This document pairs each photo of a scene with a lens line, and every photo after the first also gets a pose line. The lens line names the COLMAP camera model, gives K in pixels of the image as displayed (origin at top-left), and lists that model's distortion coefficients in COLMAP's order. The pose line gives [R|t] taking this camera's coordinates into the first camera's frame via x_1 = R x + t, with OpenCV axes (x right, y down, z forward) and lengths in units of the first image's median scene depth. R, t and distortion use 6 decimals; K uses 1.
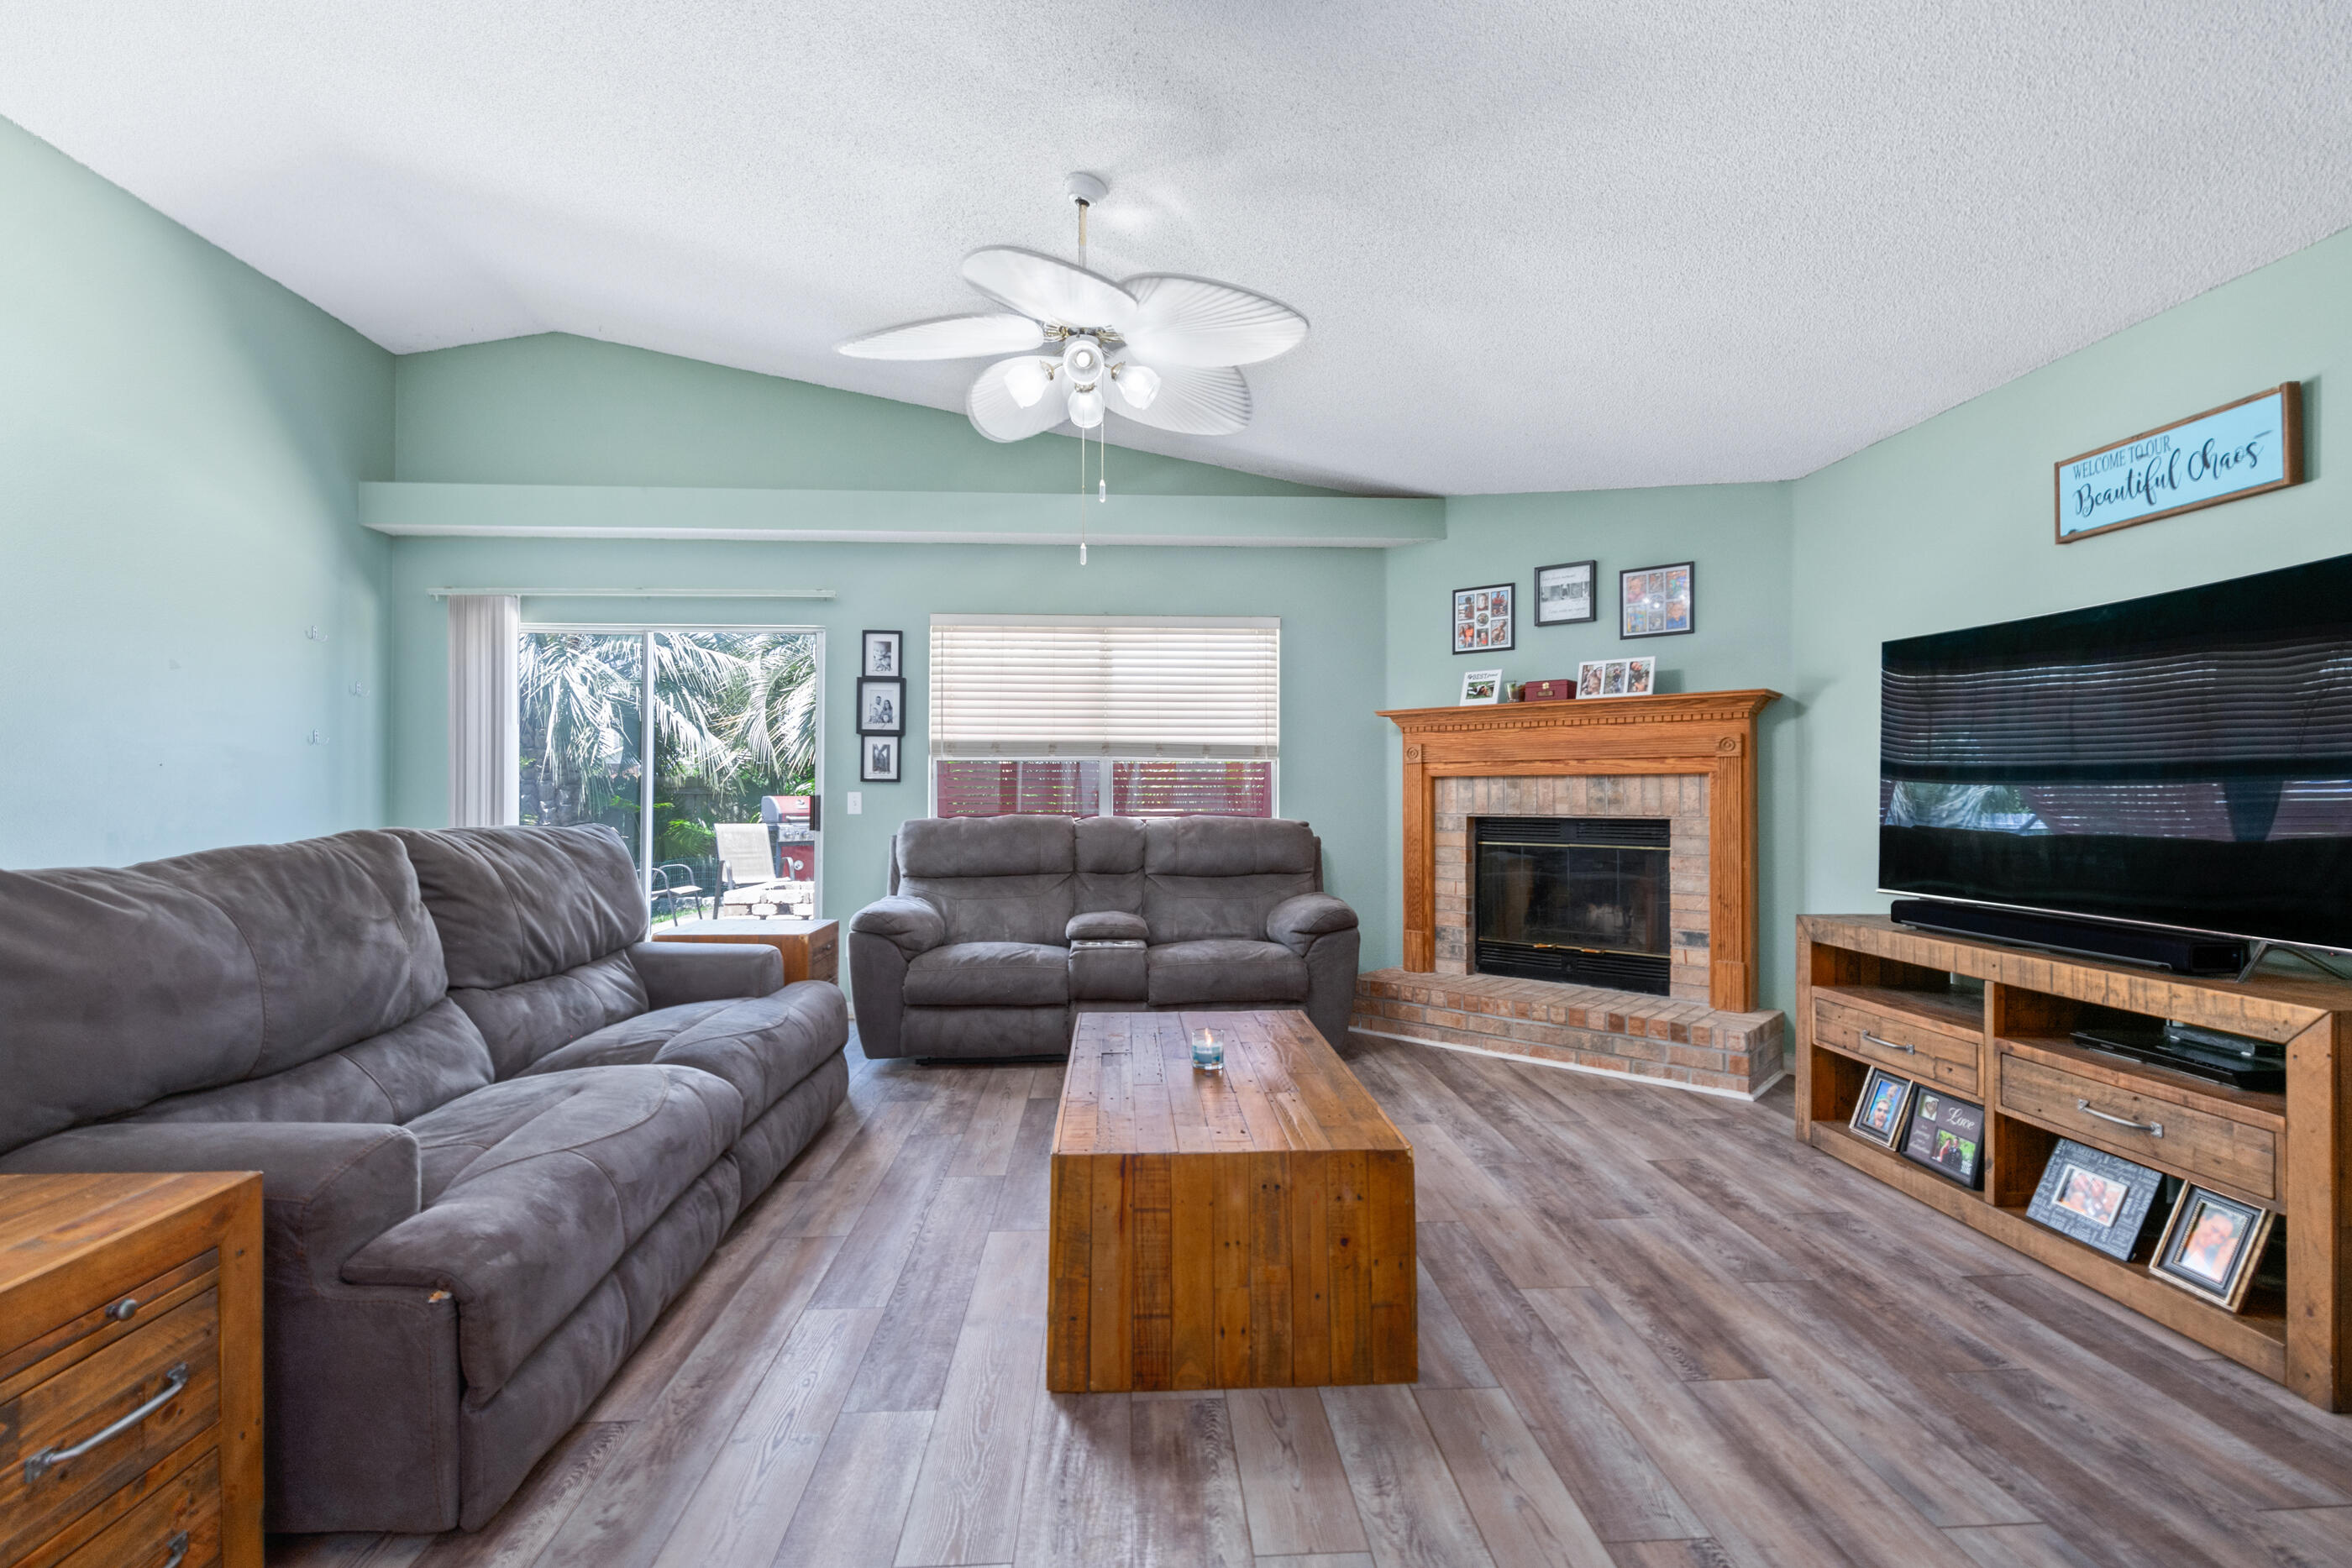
lens RADIAL K [[1078.5, 0, 1199.2], [0, 1078.5, 783.7], [0, 0, 1]] dist [0.014758, -0.003861]
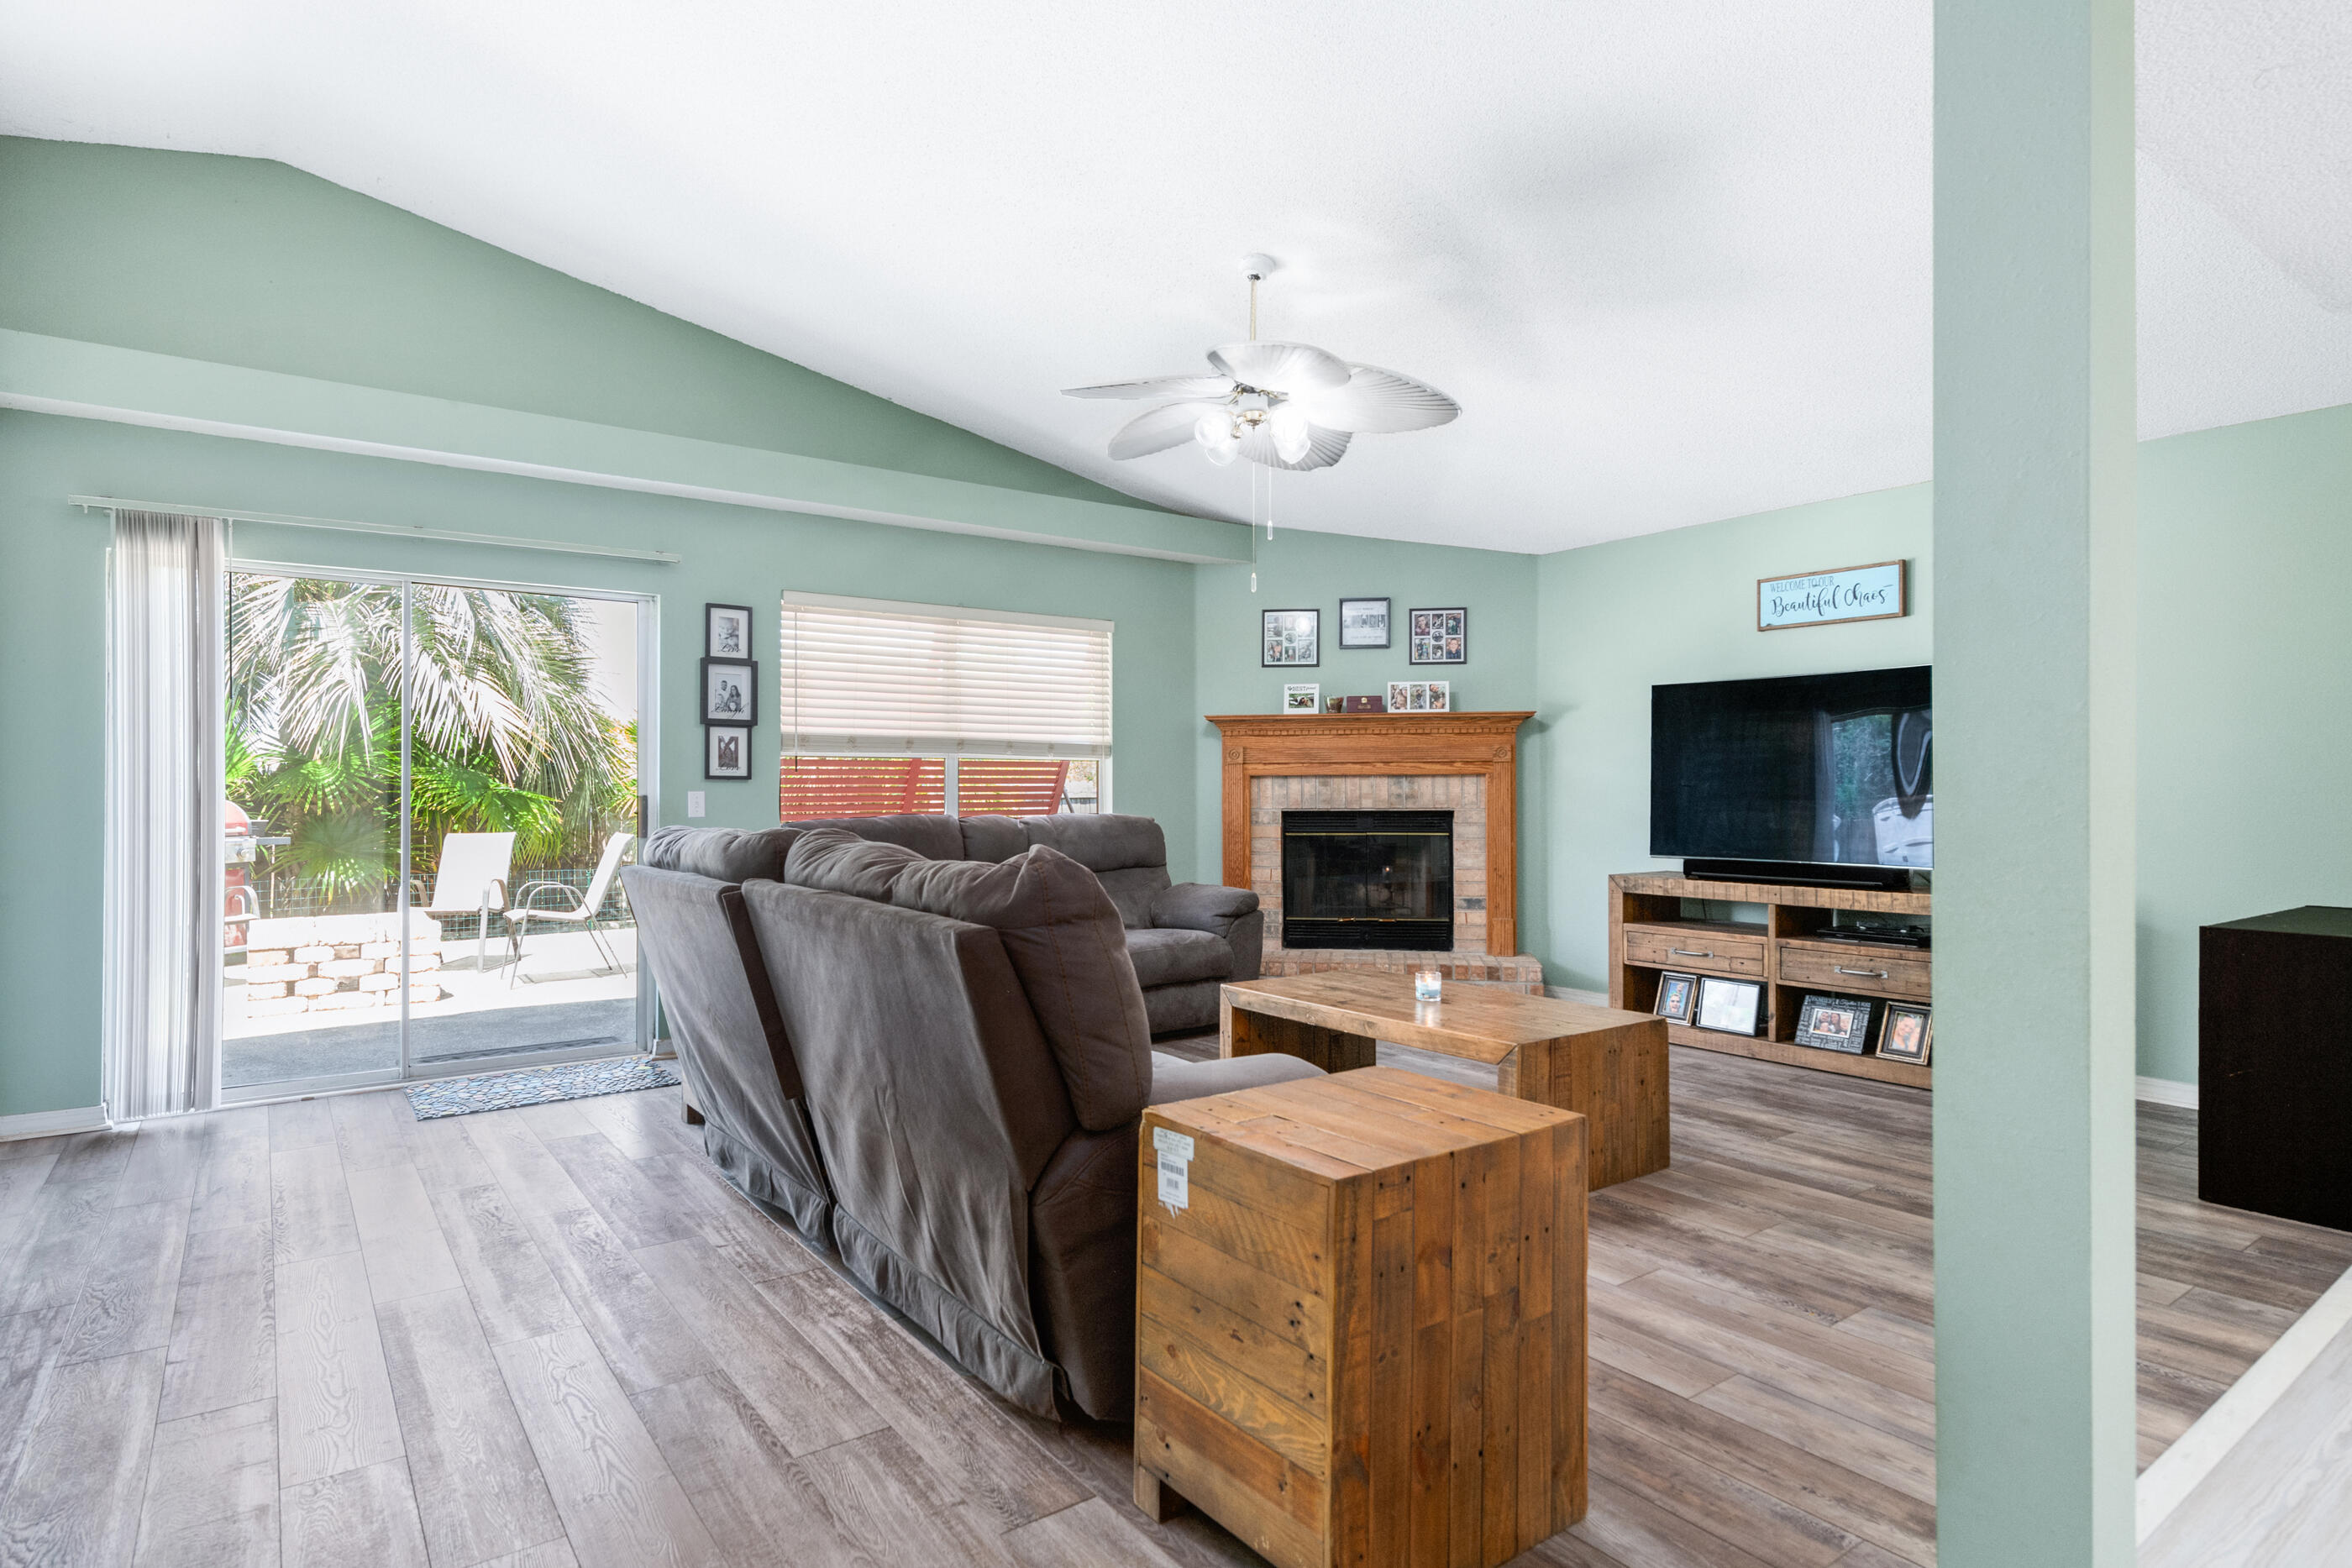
lens RADIAL K [[1254.5, 0, 1199.0], [0, 1254.5, 787.0], [0, 0, 1]] dist [0.018060, 0.000392]
pose [[0.837655, -0.000910, 0.546199, -0.622024], [-0.002274, 0.999984, 0.005153, -0.001668], [-0.546195, -0.005558, 0.837640, -0.067950]]
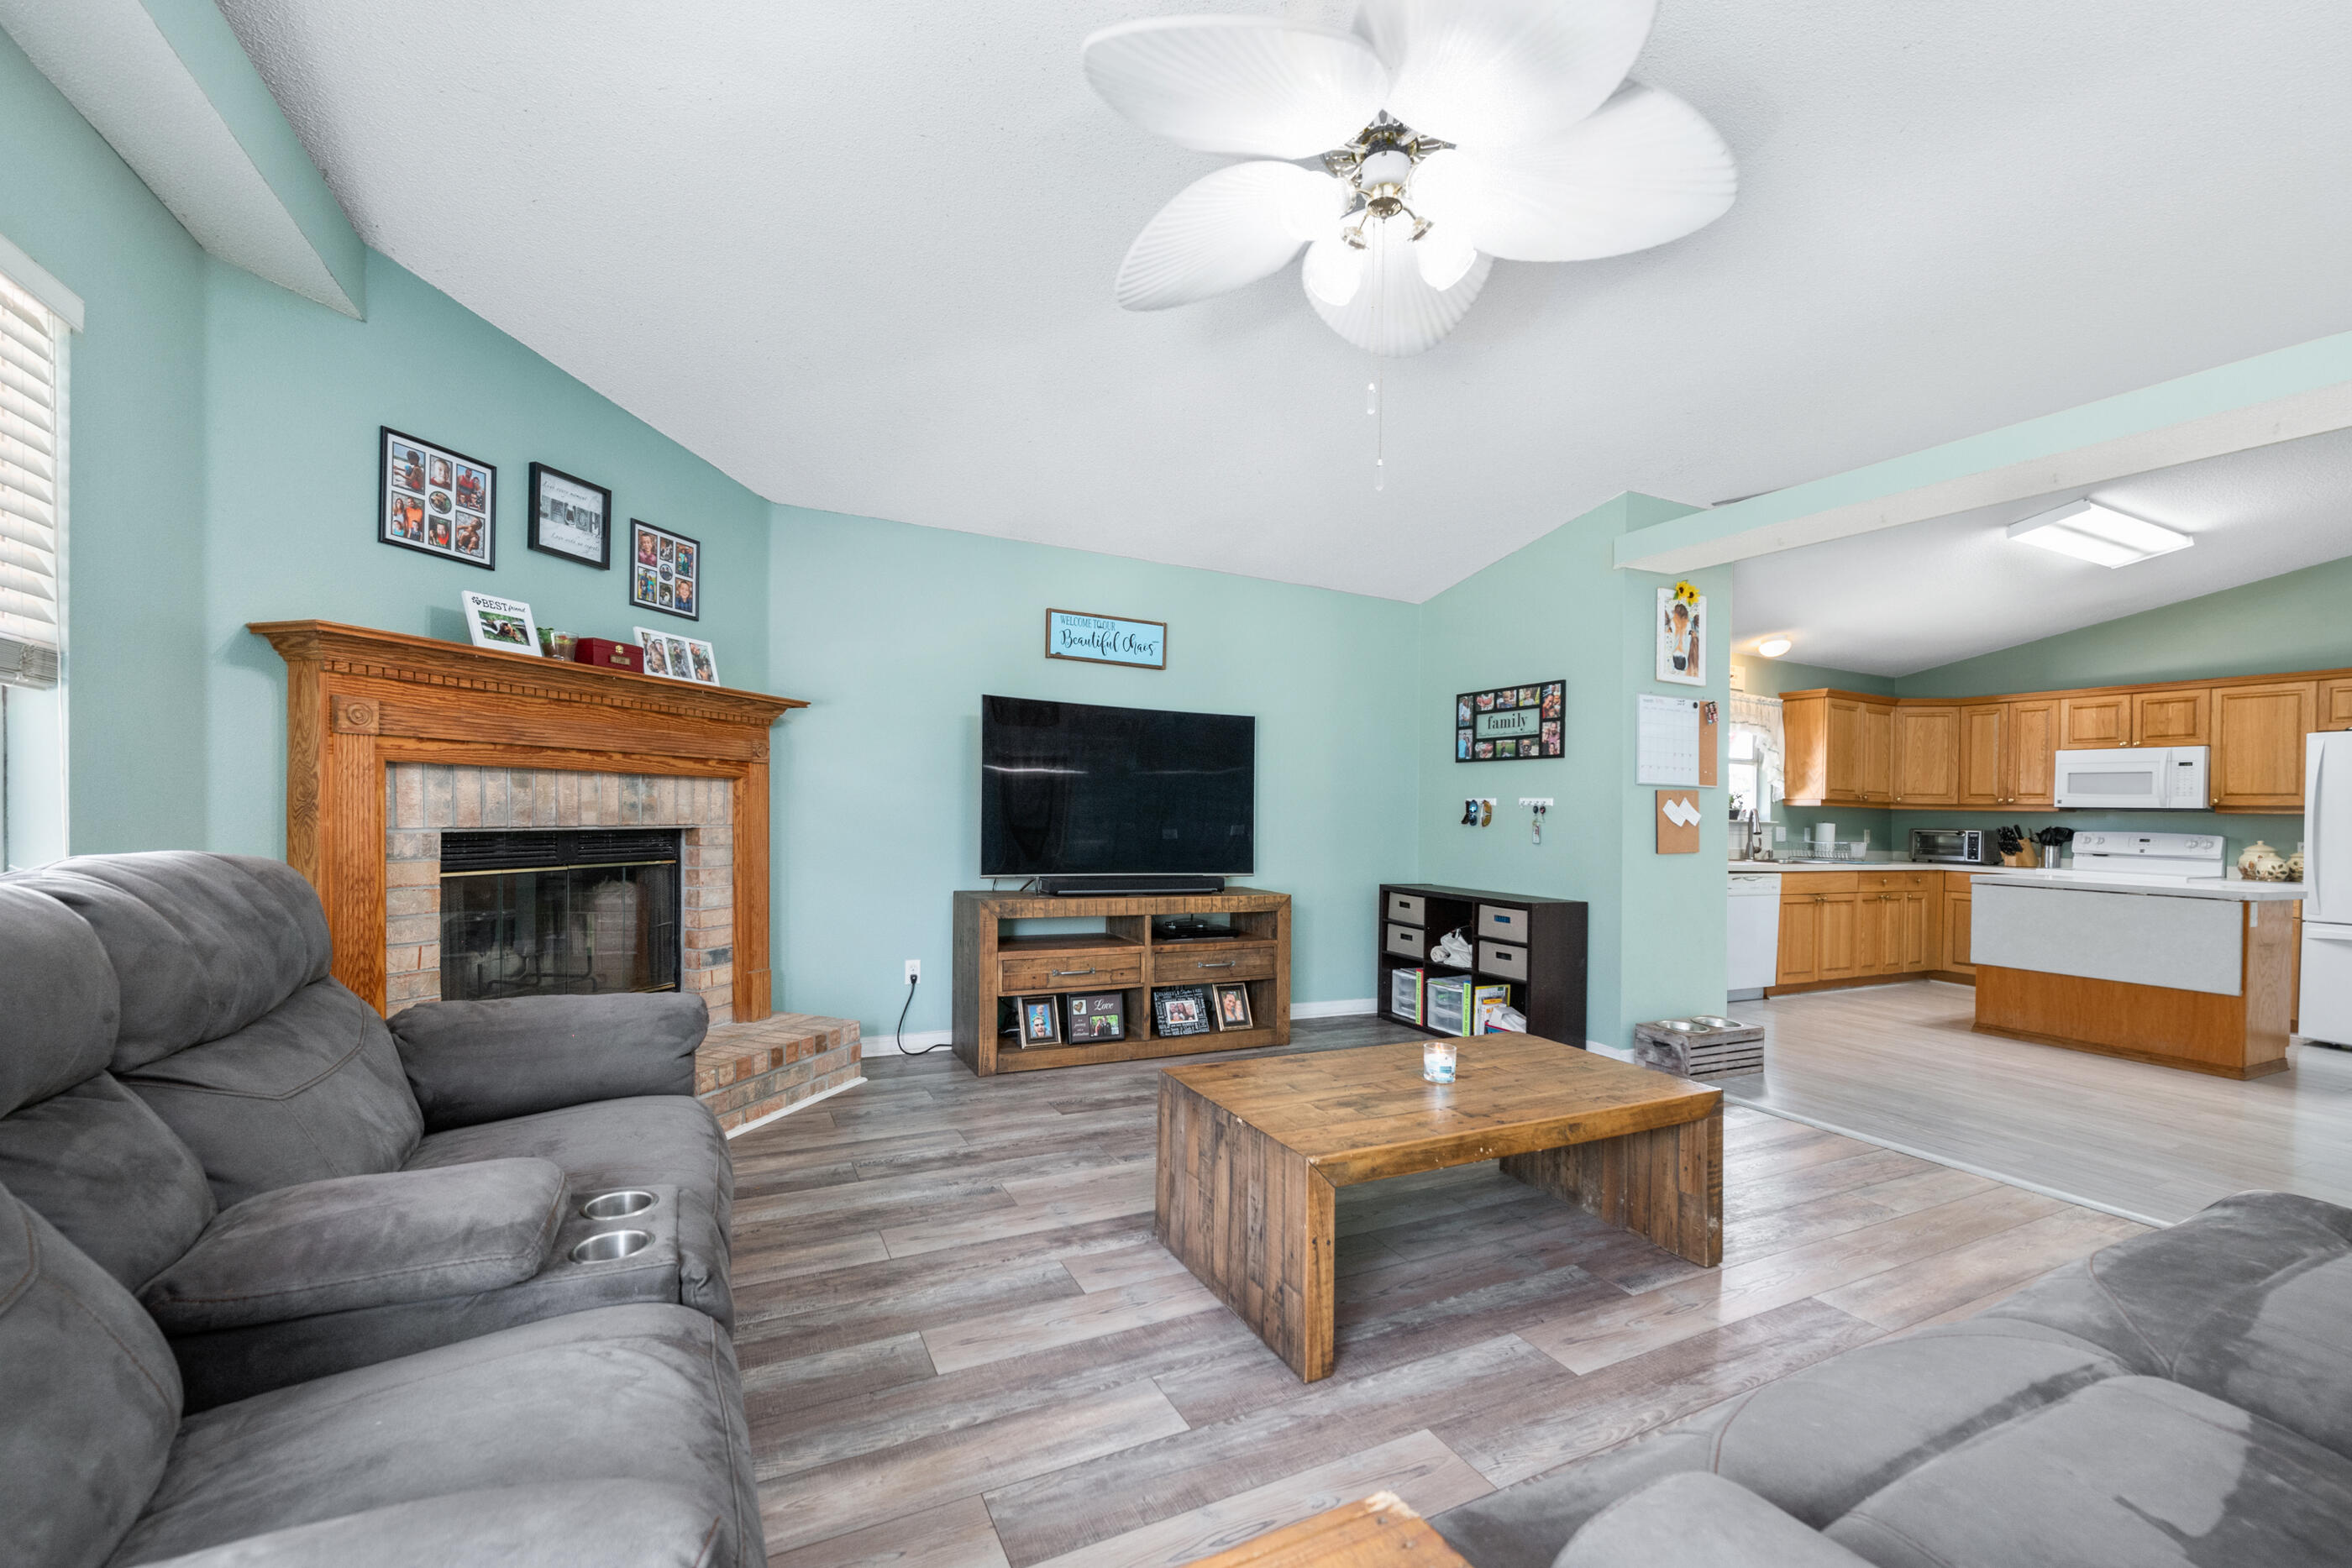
lens RADIAL K [[954.0, 0, 1185.3], [0, 954.0, 813.5], [0, 0, 1]] dist [-0.002787, -0.001155]
pose [[-0.380237, -0.014535, 0.924775, -0.439930], [-0.031071, 0.999513, 0.002934, 0.006514], [-0.924367, -0.027618, -0.380503, 0.934624]]
